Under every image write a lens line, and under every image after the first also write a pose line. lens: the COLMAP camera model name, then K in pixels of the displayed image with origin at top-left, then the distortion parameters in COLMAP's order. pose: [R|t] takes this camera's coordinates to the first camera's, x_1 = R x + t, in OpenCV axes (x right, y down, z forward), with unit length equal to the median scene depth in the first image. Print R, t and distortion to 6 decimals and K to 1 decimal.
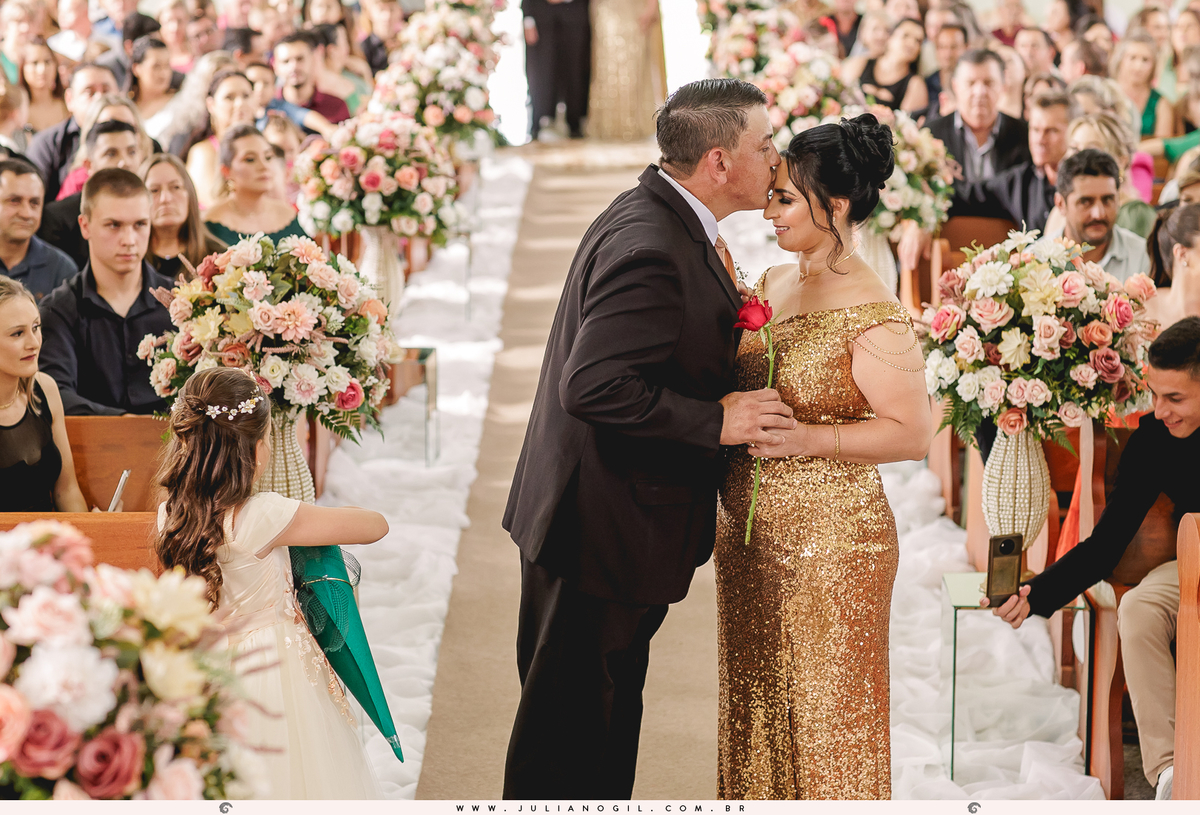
lens RADIAL K [[2989.6, 0, 600.5], [0, 2989.6, 388.4], [0, 0, 1]] dist [-0.019187, -0.120205]
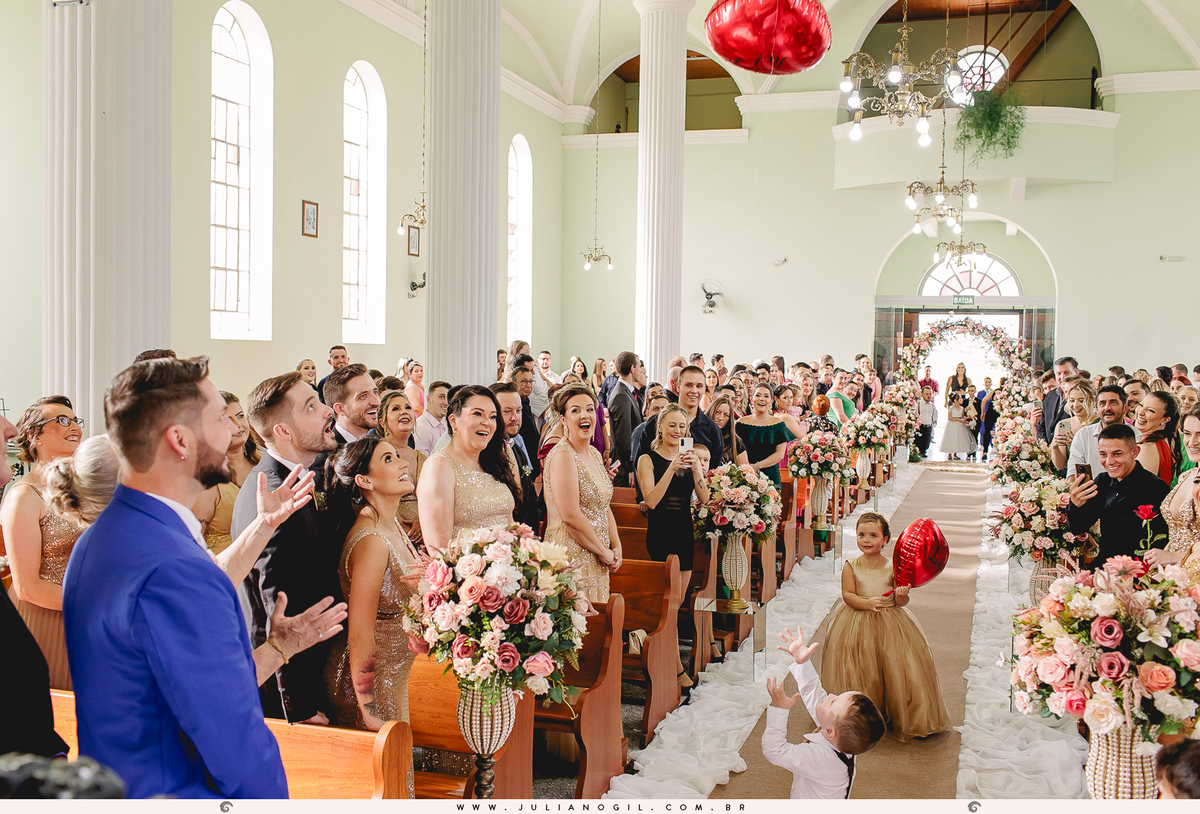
lens RADIAL K [[1159.2, 0, 602.4], [0, 1159.2, 393.0], [0, 0, 1]] dist [0.002094, -0.004719]
pose [[0.944494, 0.025414, -0.327544, 0.109790], [-0.072770, 0.988421, -0.133147, 0.031088], [0.320367, 0.149592, 0.935407, 0.020175]]
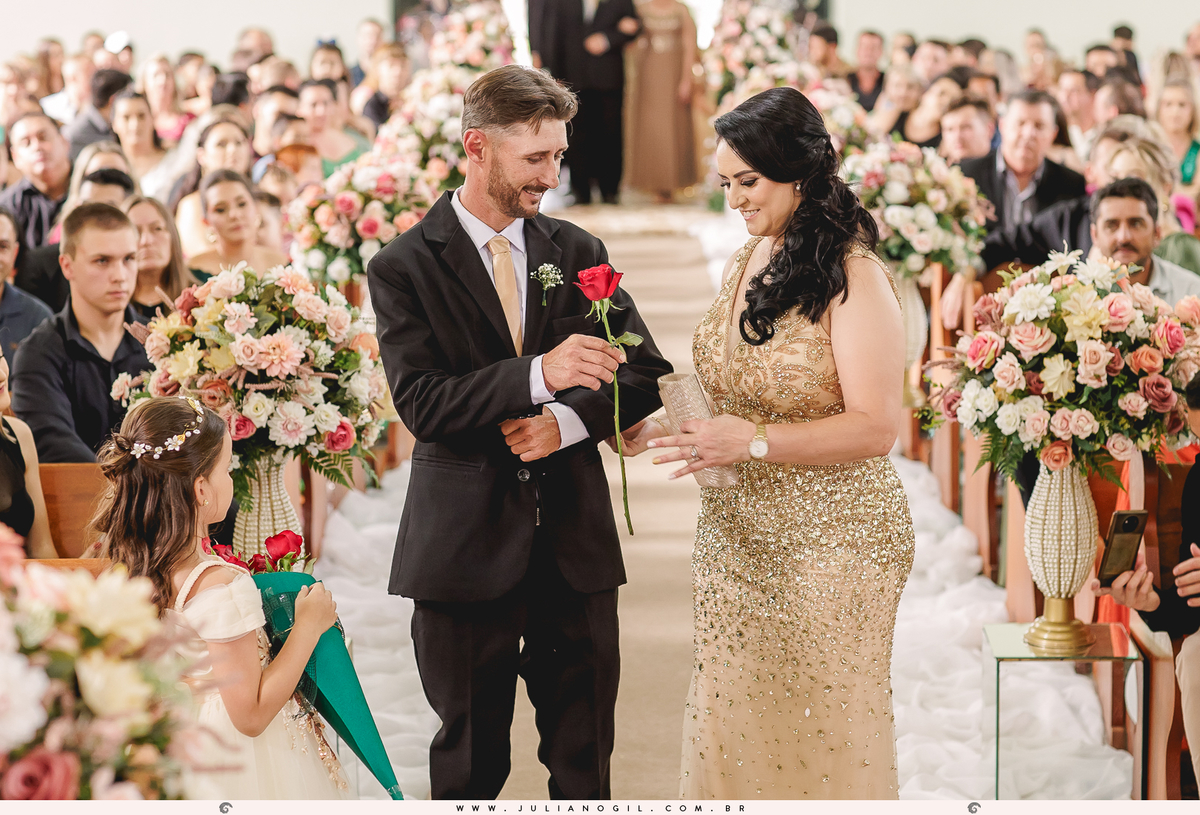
lens RADIAL K [[3074.2, 0, 619.7], [0, 3074.2, 372.4], [0, 0, 1]] dist [-0.017165, -0.190305]
pose [[0.999943, -0.010665, 0.000273, 0.002587], [0.010668, 0.999296, -0.035978, 0.017934], [0.000111, 0.035979, 0.999353, 0.048109]]
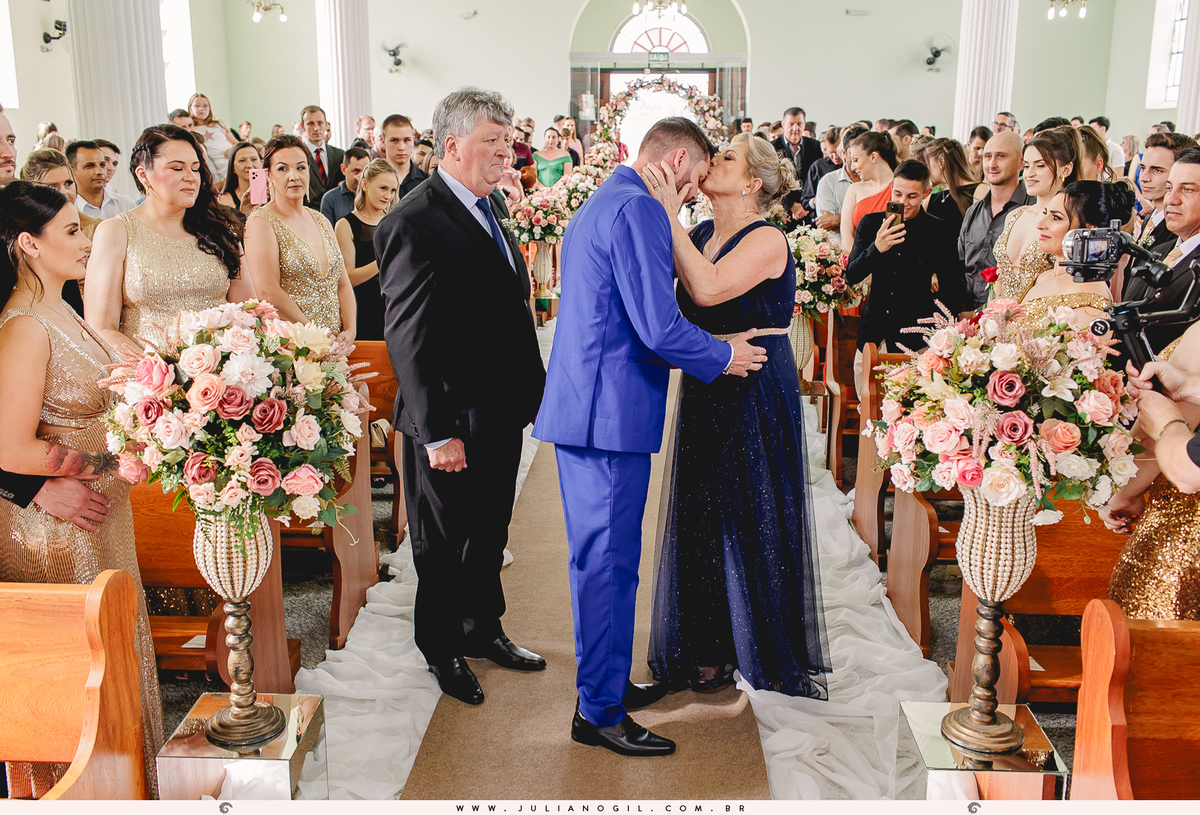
lens RADIAL K [[1167.3, 0, 580.5], [0, 1167.3, 393.9], [0, 0, 1]] dist [0.000060, 0.006792]
pose [[0.996886, 0.016355, -0.077141, 0.045959], [-0.012679, 0.998771, 0.047905, 0.033576], [0.077830, -0.046778, 0.995869, 0.117058]]
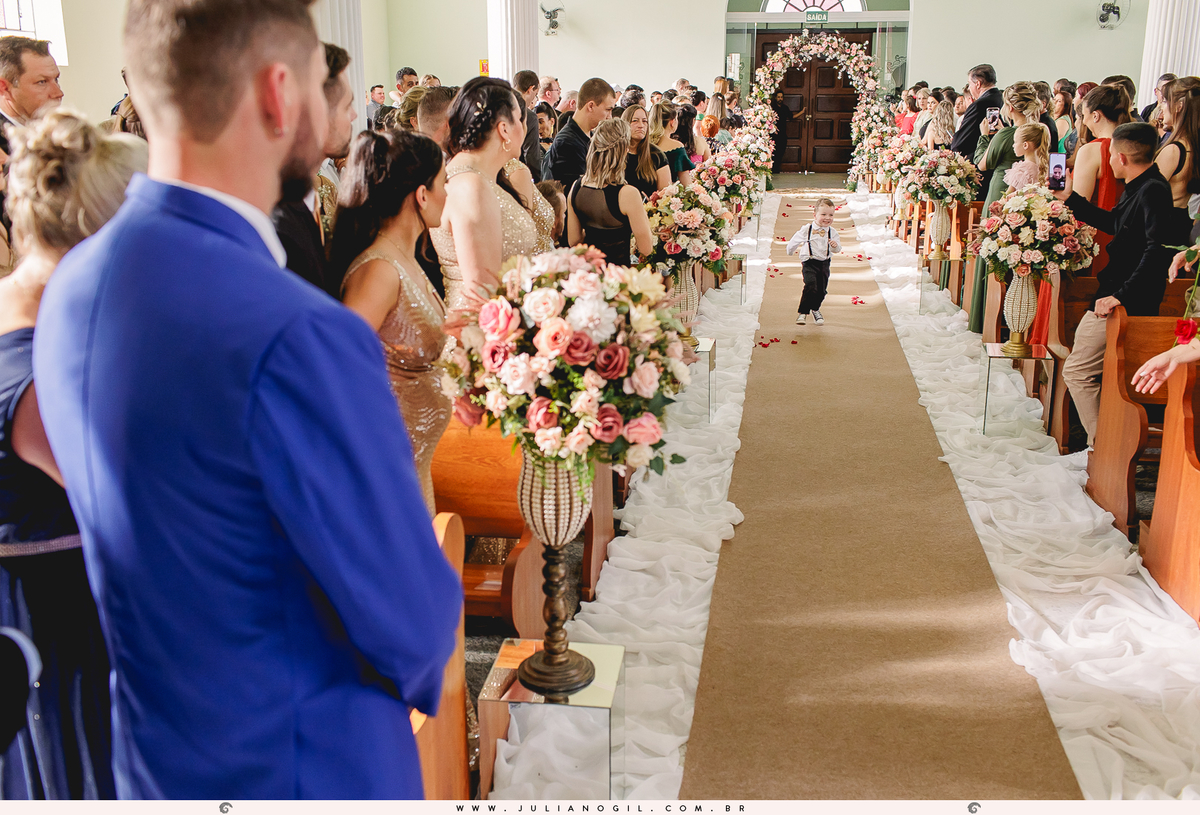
lens RADIAL K [[1159.2, 0, 602.4], [0, 1159.2, 393.5], [0, 0, 1]] dist [0.002094, -0.004719]
pose [[0.985950, 0.036363, -0.163032, -0.021925], [-0.023697, 0.996595, 0.078973, 0.040496], [0.165349, -0.074000, 0.983455, 0.119213]]
